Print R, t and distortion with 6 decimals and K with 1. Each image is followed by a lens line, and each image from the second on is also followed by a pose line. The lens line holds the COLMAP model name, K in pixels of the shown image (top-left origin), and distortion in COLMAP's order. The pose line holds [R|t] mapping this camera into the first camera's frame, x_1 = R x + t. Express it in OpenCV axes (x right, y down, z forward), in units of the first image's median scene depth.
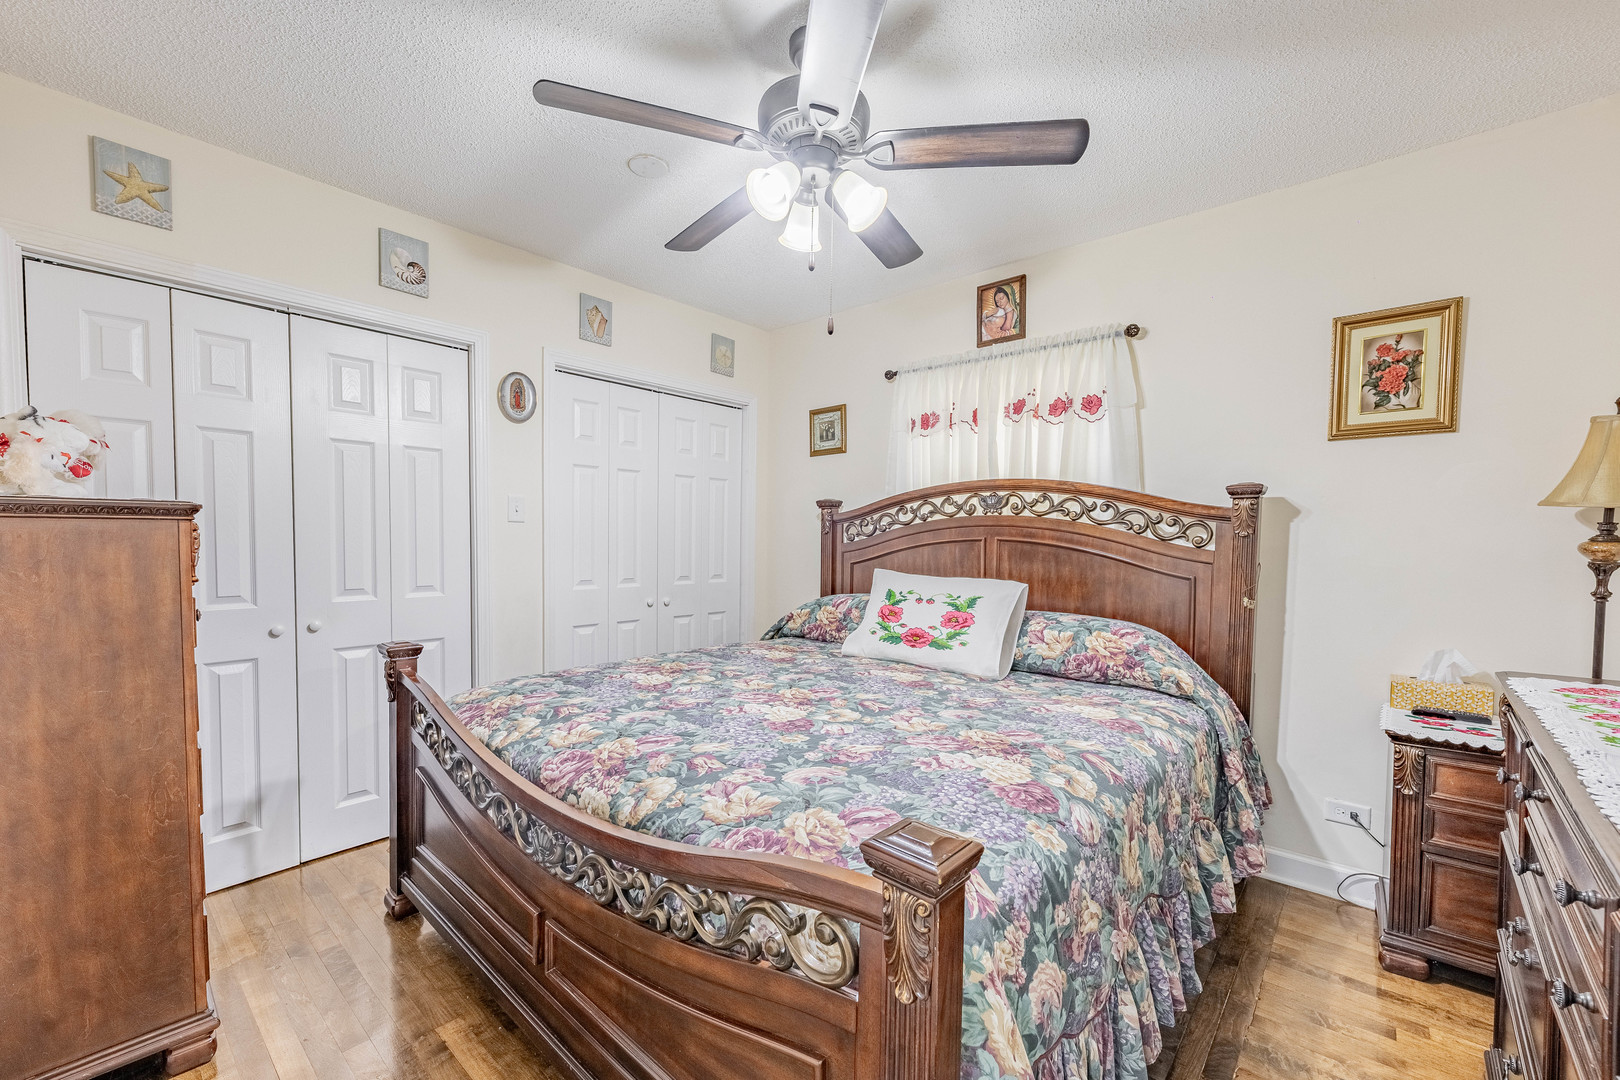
lens RADIAL K [[658.7, 0, 811.1], [0, 658.7, 560.8], [0, 0, 1]] dist [0.008891, -0.000783]
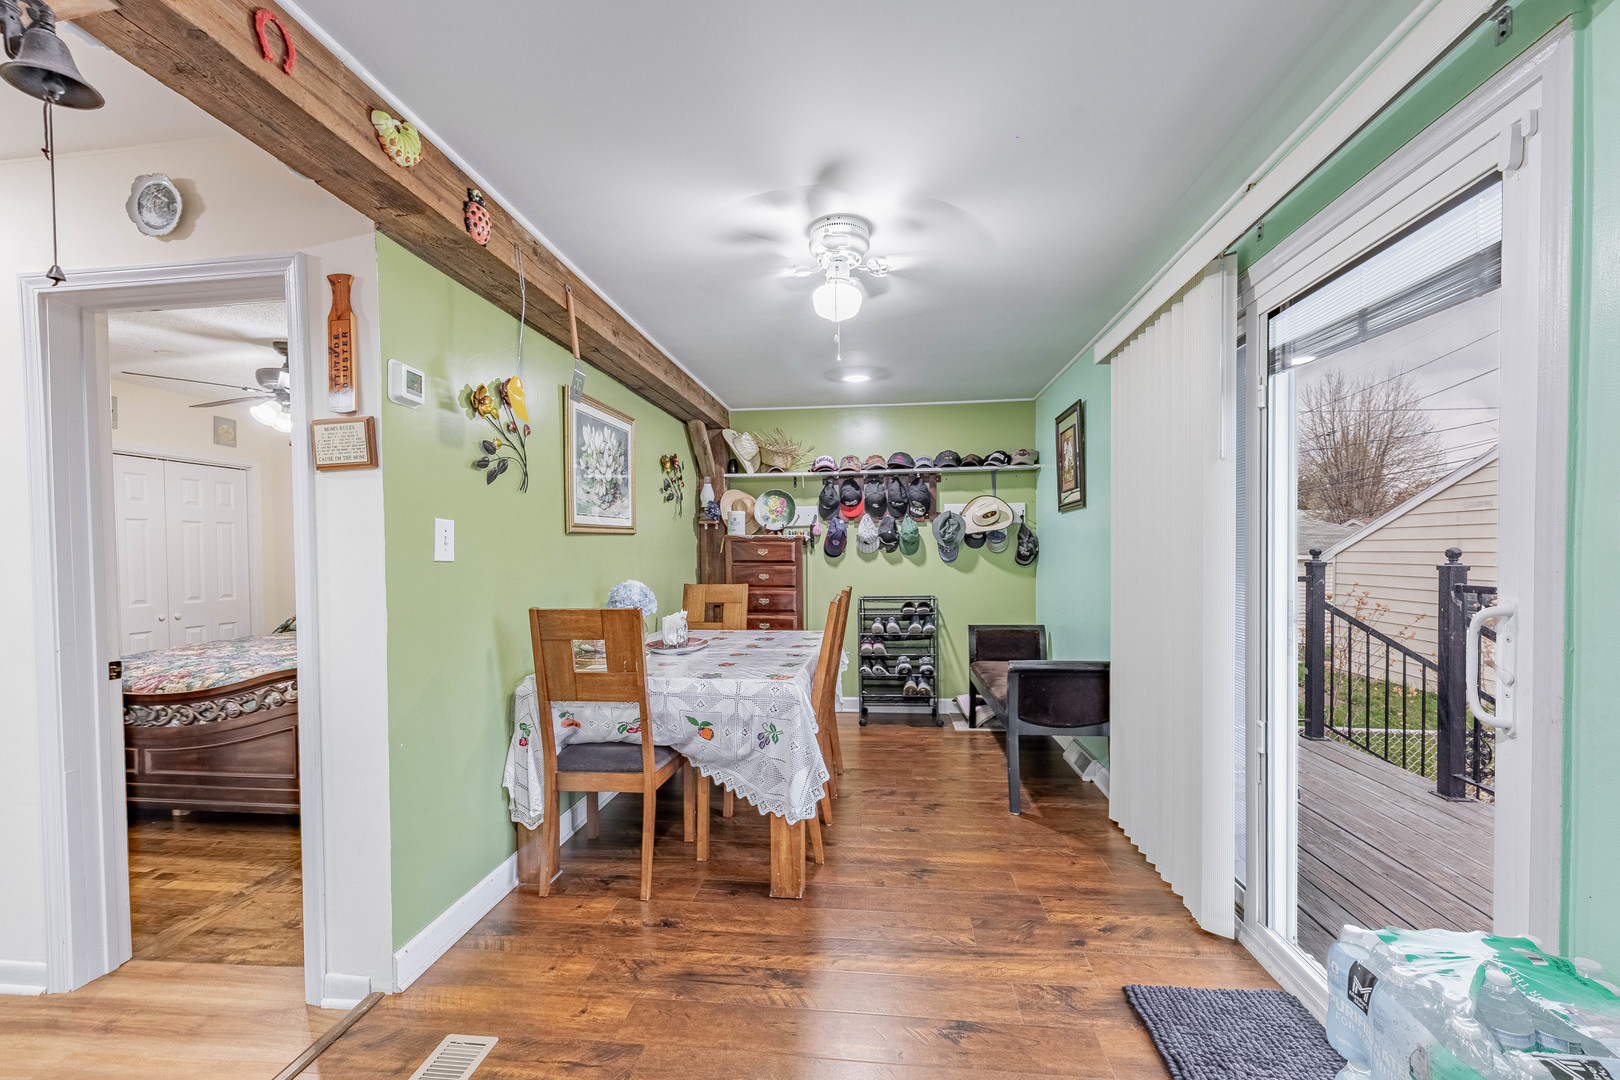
lens RADIAL K [[658.7, 0, 811.1], [0, 658.7, 560.8], [0, 0, 1]] dist [0.008891, -0.000783]
pose [[0.819943, -0.034321, 0.571416, 0.071533], [0.046318, 0.998906, -0.006466, 0.018056], [-0.570569, 0.031769, 0.820635, -0.874960]]
